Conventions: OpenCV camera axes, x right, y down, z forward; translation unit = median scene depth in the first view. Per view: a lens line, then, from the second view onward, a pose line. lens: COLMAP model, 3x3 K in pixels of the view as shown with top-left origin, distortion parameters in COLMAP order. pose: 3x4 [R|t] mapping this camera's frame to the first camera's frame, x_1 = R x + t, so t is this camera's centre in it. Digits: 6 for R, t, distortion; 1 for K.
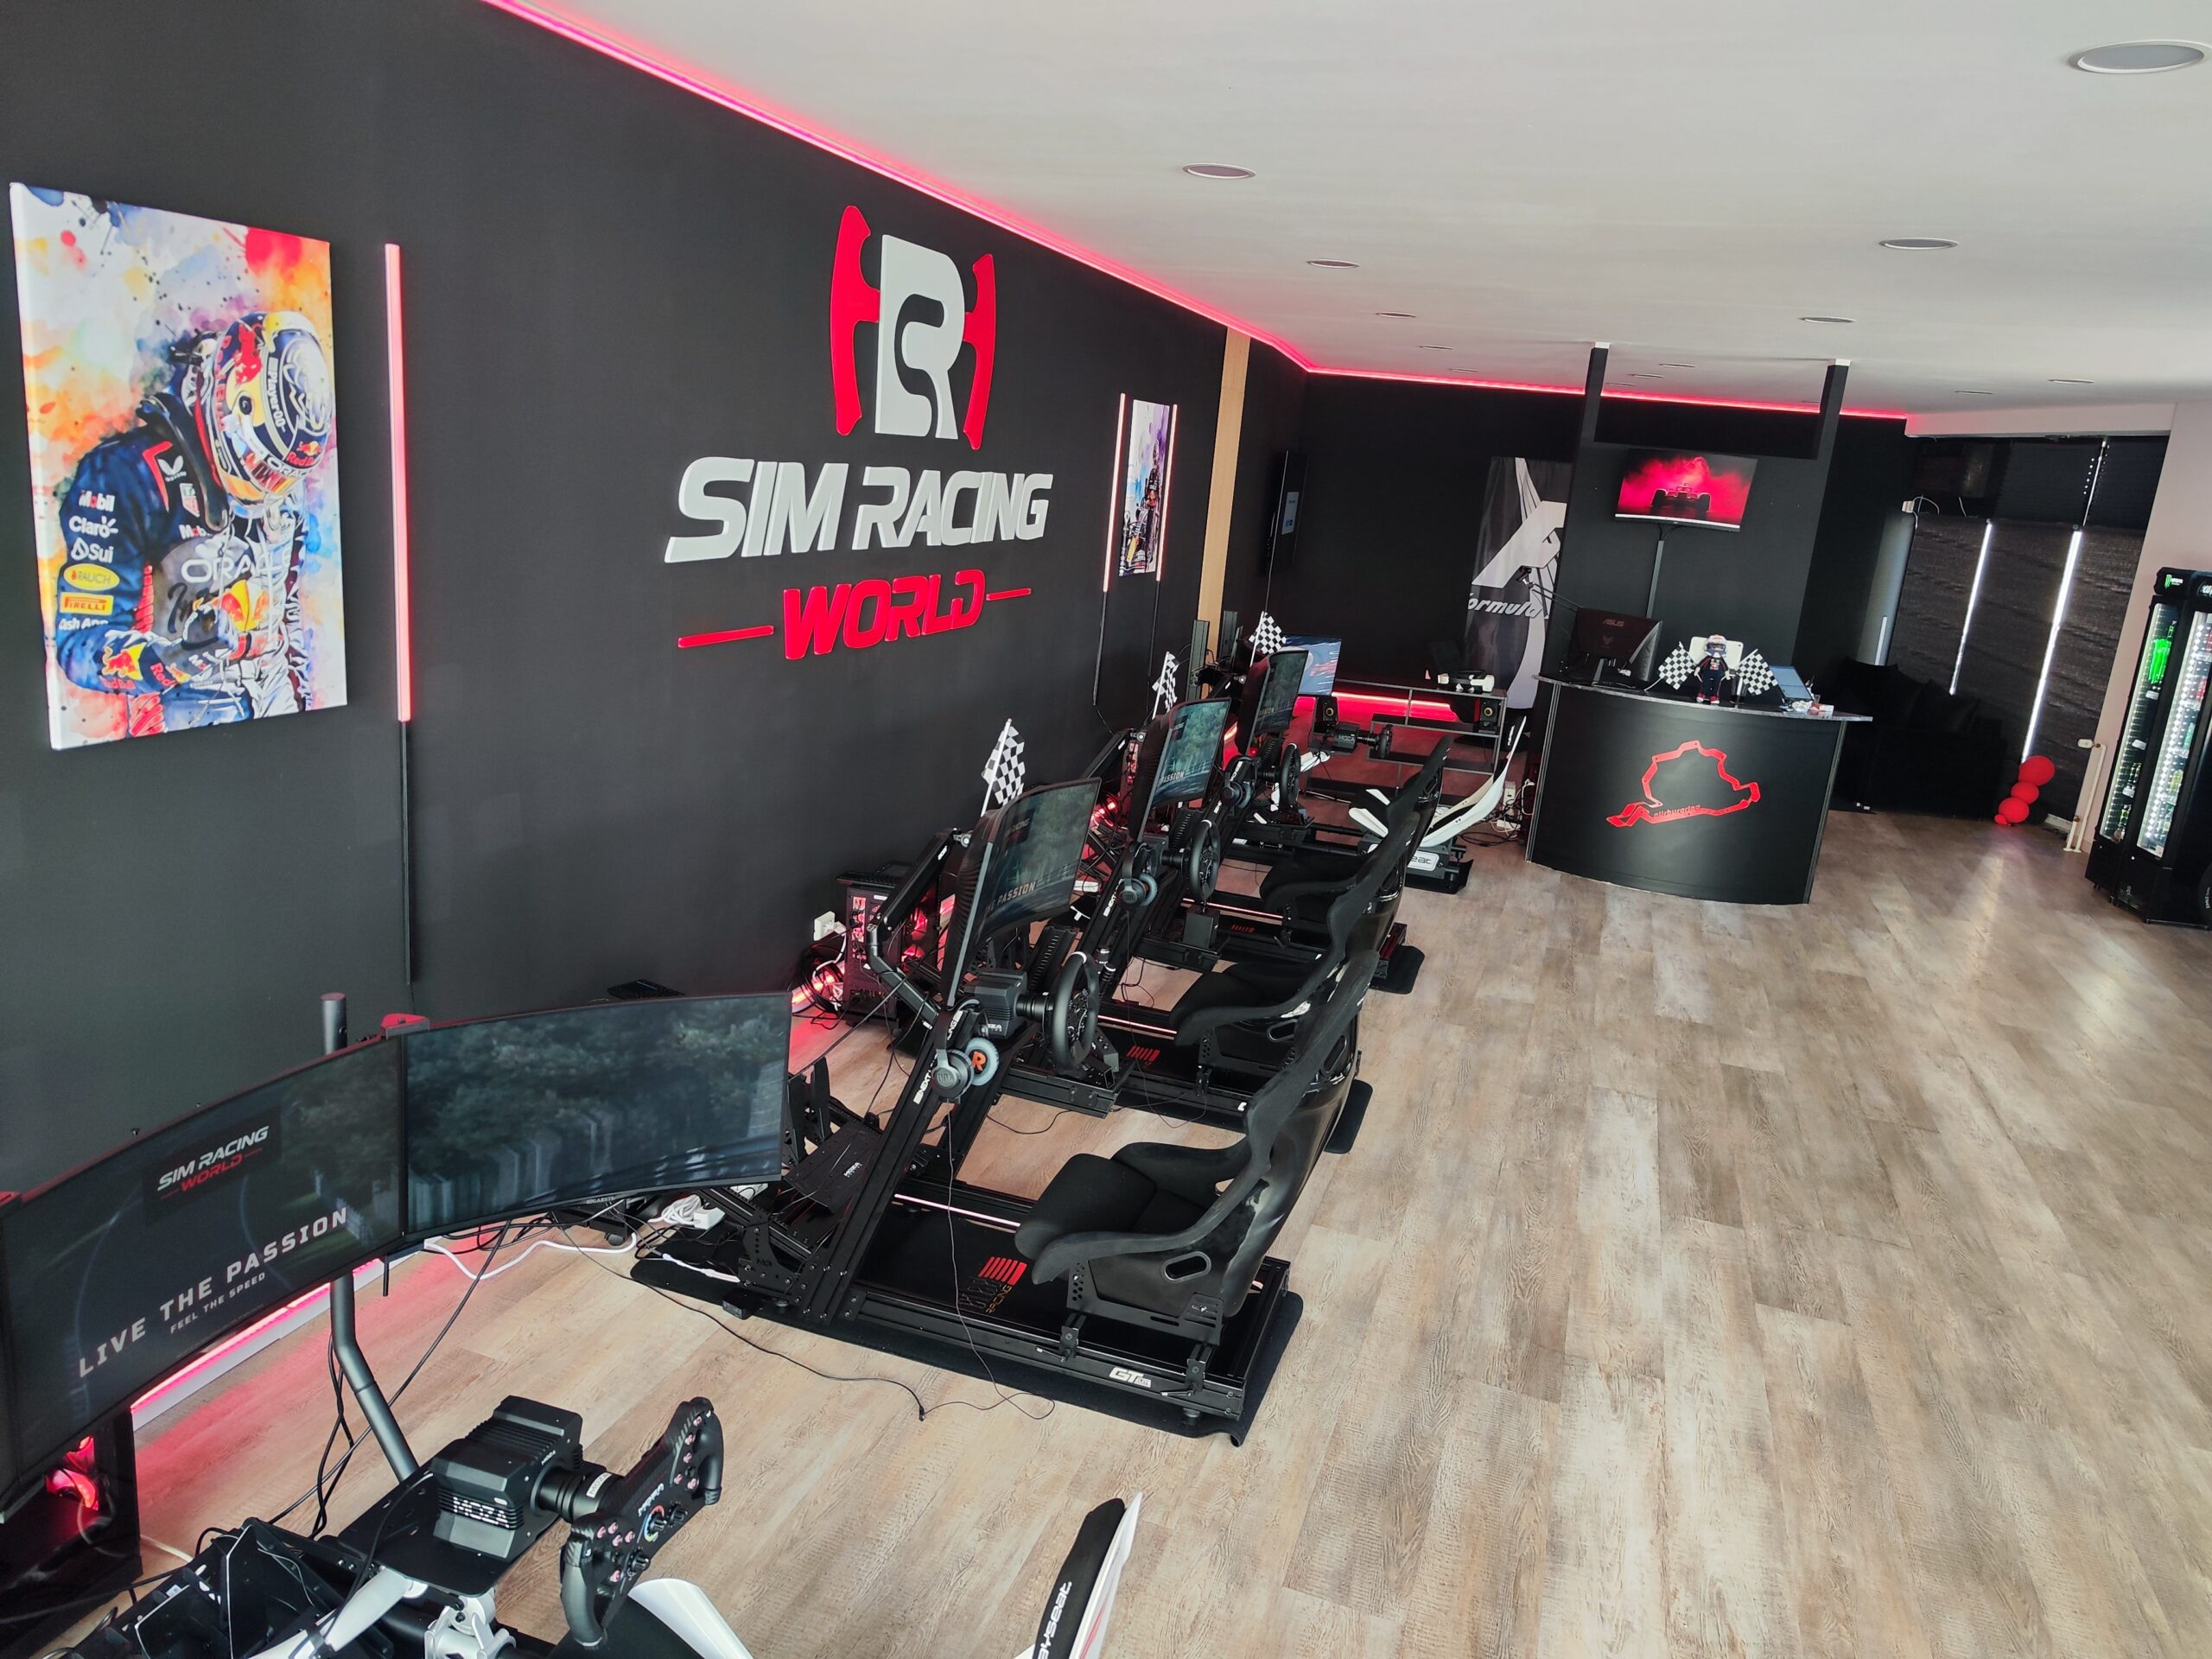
lens RADIAL K [[1497.1, 0, 1105.1], [0, 1497.1, 803.6], [0, 0, 1]] dist [0.019814, -0.004797]
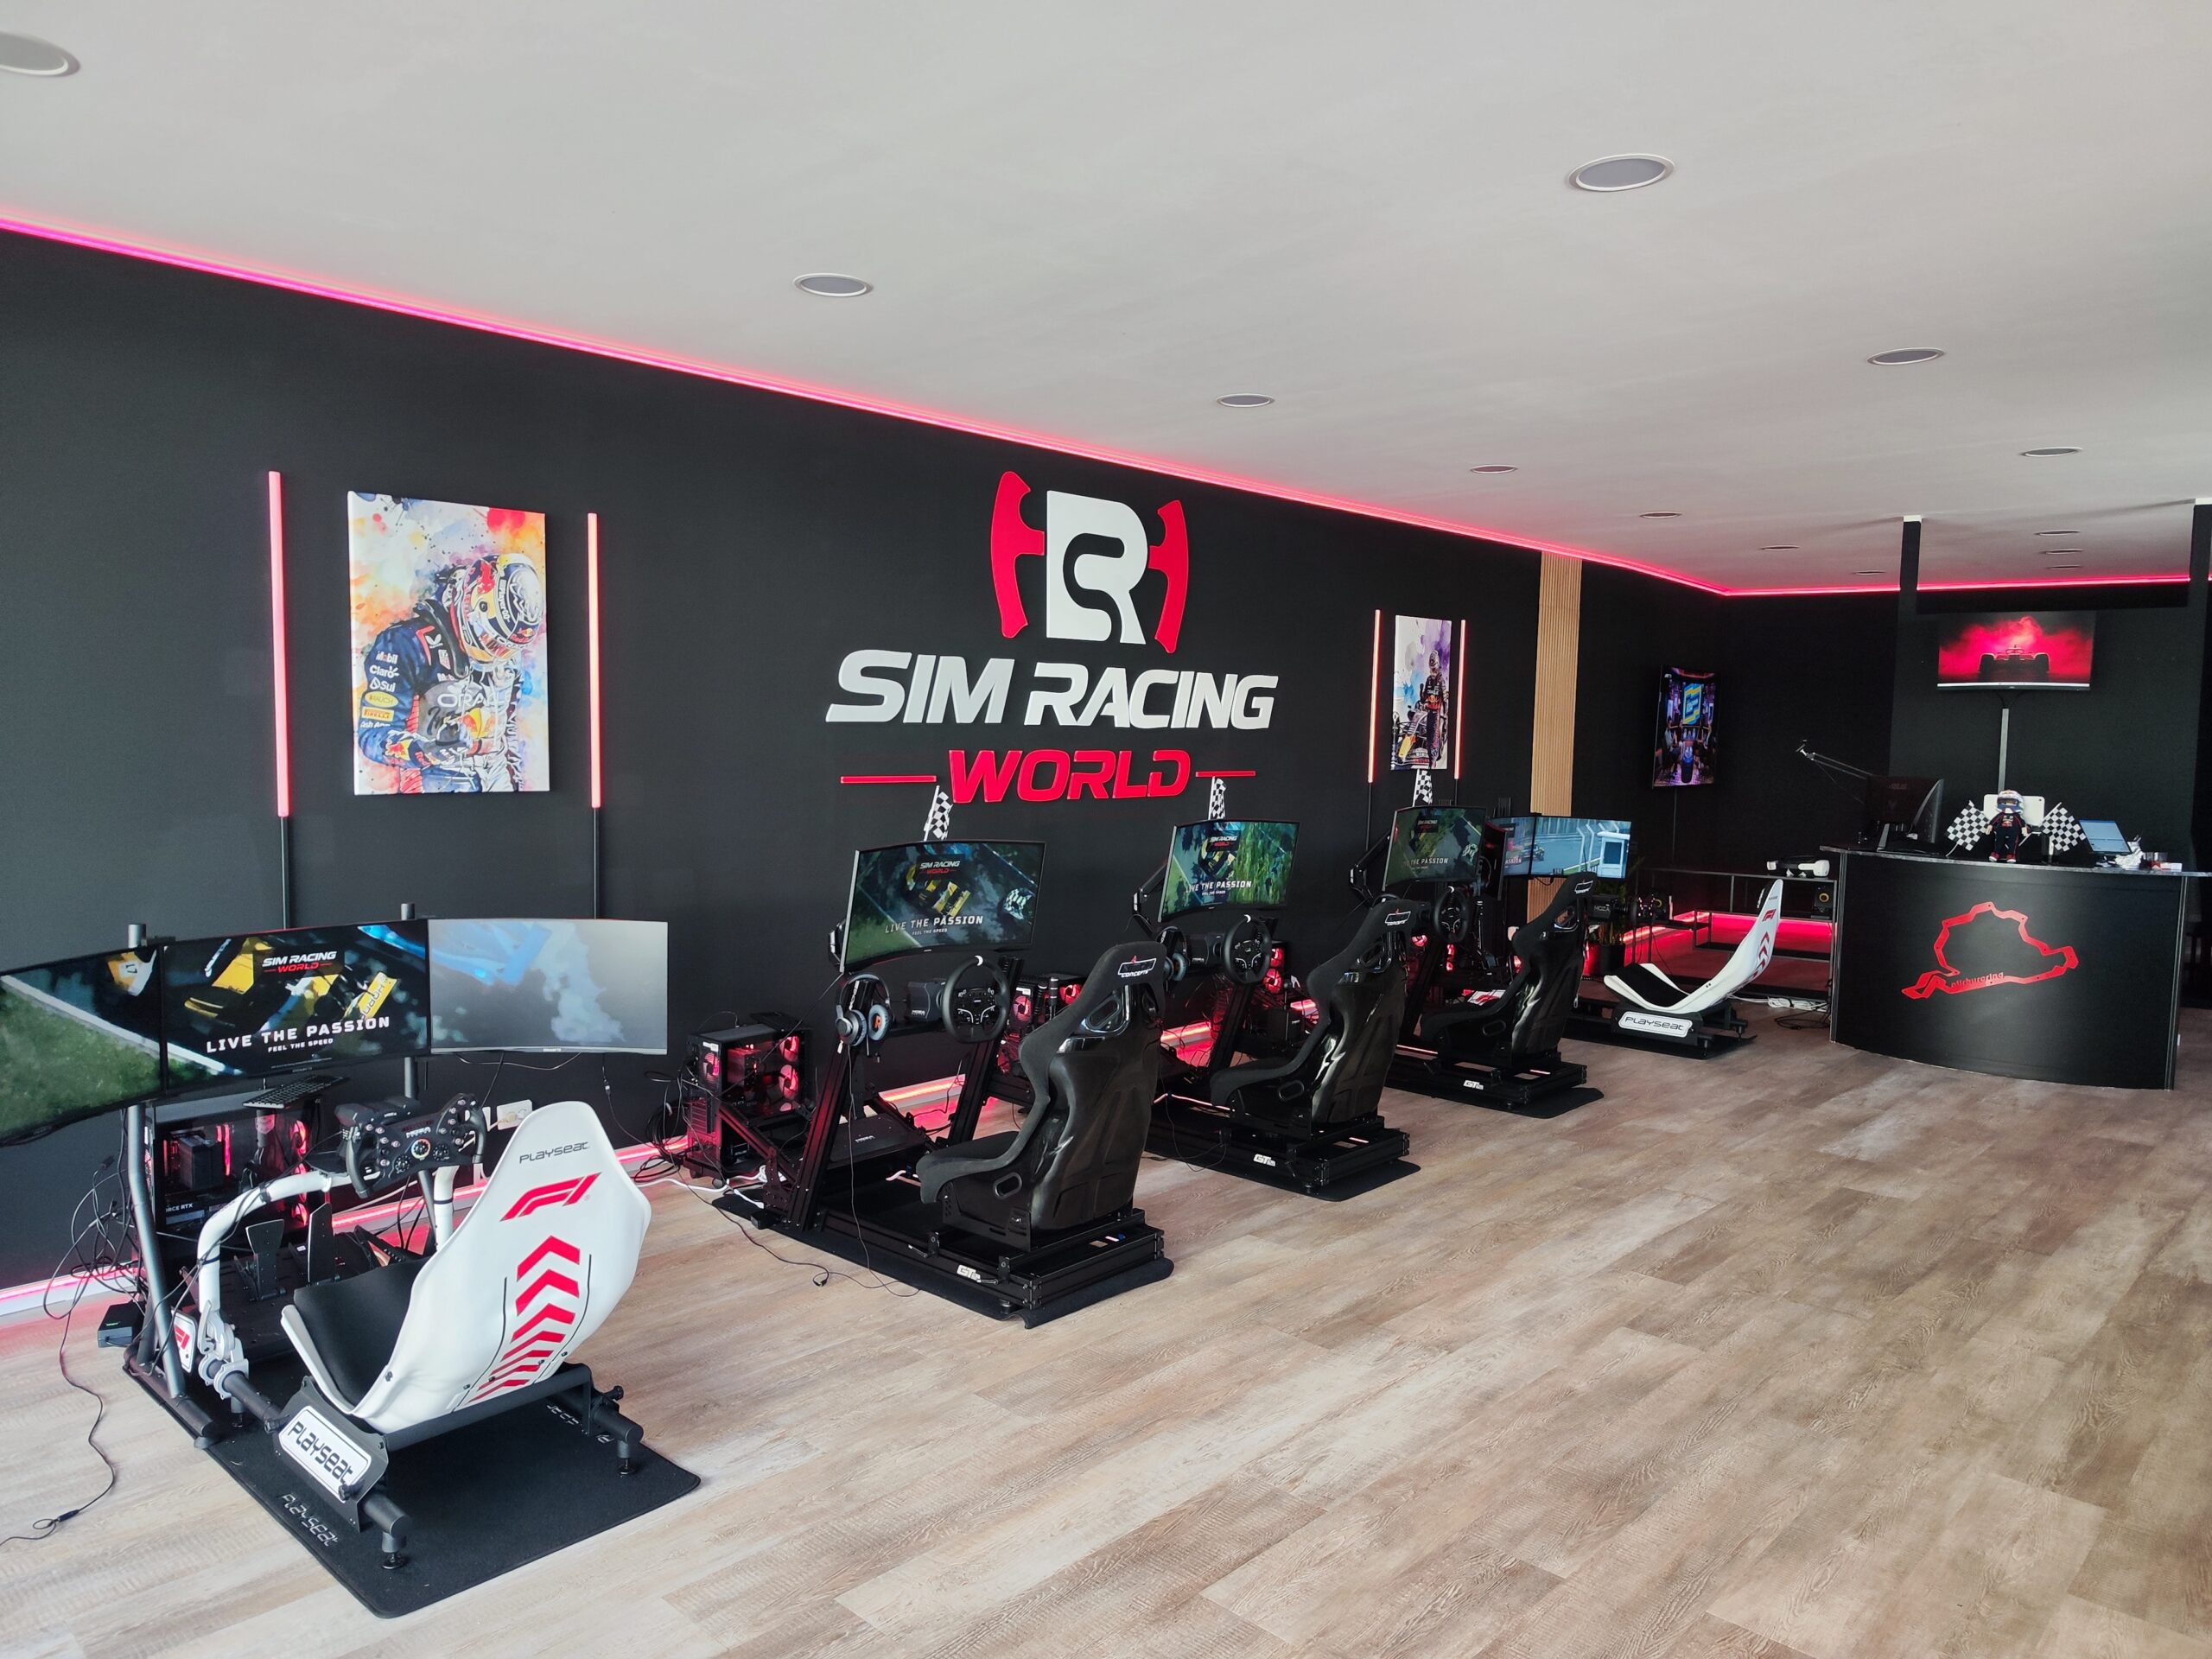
lens RADIAL K [[1477.8, 0, 1079.1], [0, 1477.8, 827.8], [0, 0, 1]] dist [0.024019, -0.009062]
pose [[0.907332, -0.043422, -0.418165, 0.709707], [-0.033869, 0.983869, -0.175654, 0.246665], [0.419047, 0.173539, 0.891226, -0.172058]]
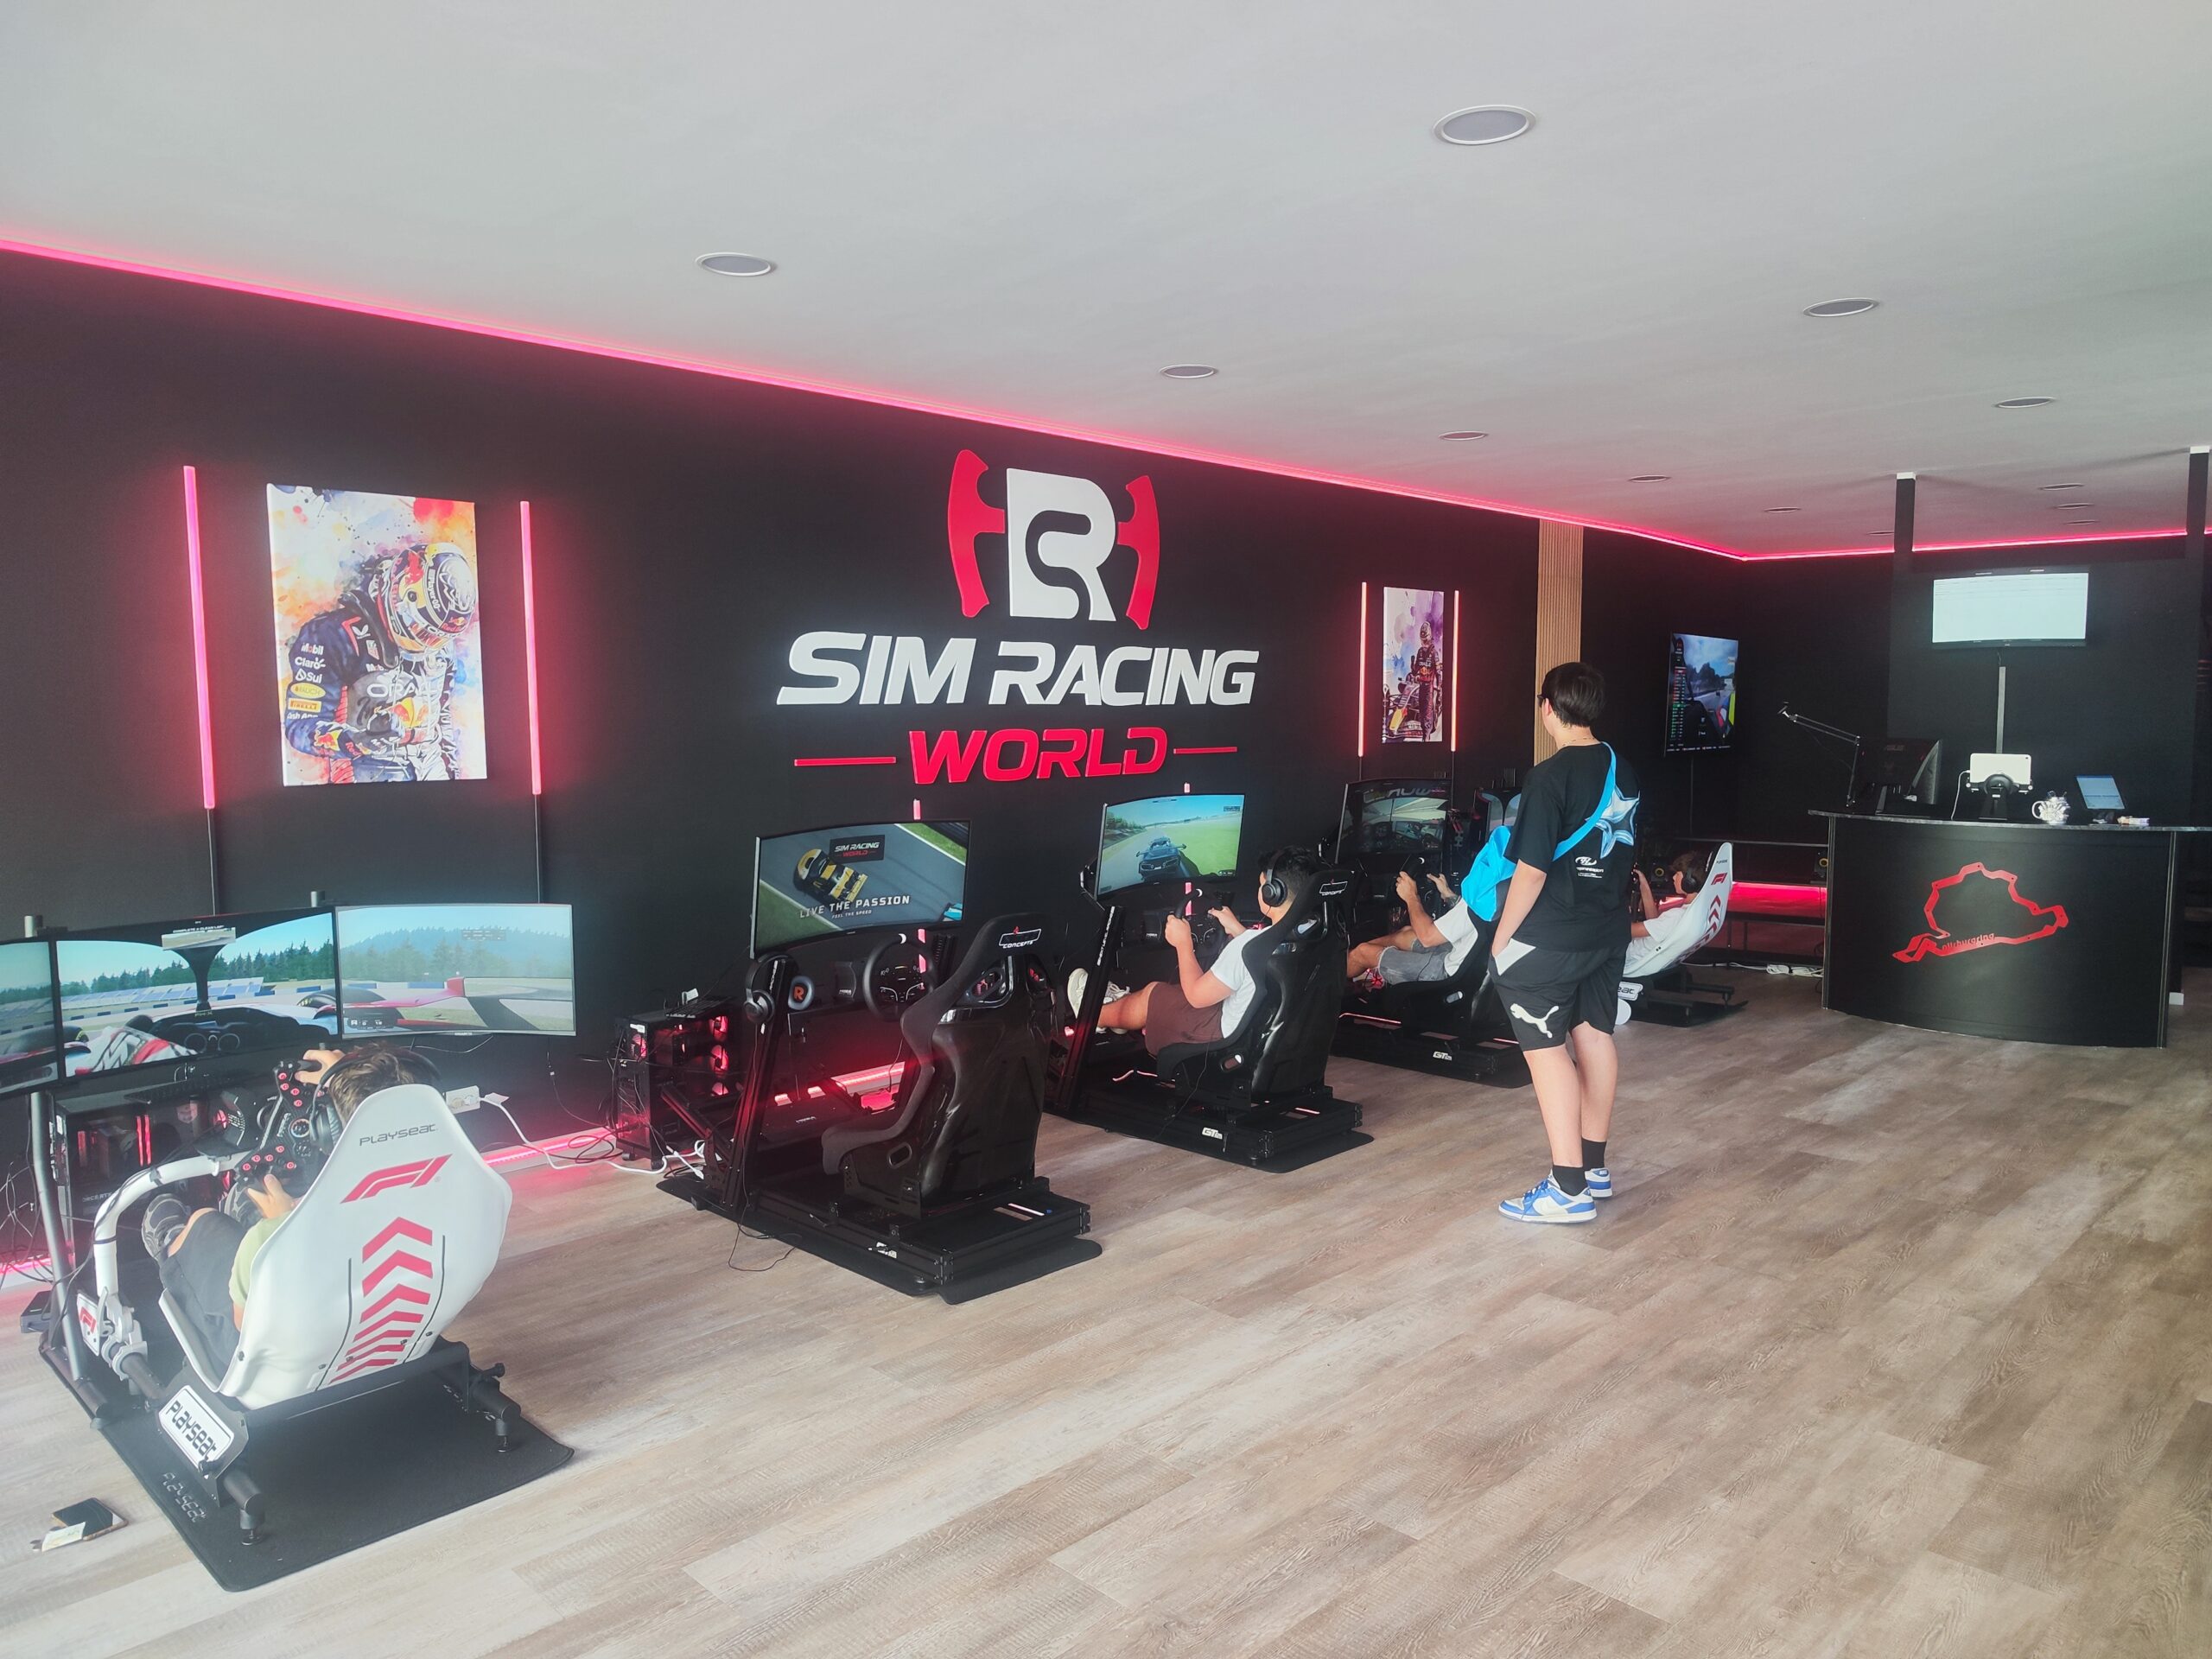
lens RADIAL K [[1479.3, 0, 1106.0], [0, 1479.3, 829.5], [0, 0, 1]] dist [0.021644, -0.005966]
pose [[0.896360, -0.057526, -0.439579, 0.836883], [-0.017182, 0.986293, -0.164109, 0.253305], [0.442994, 0.154653, 0.883084, -0.106198]]
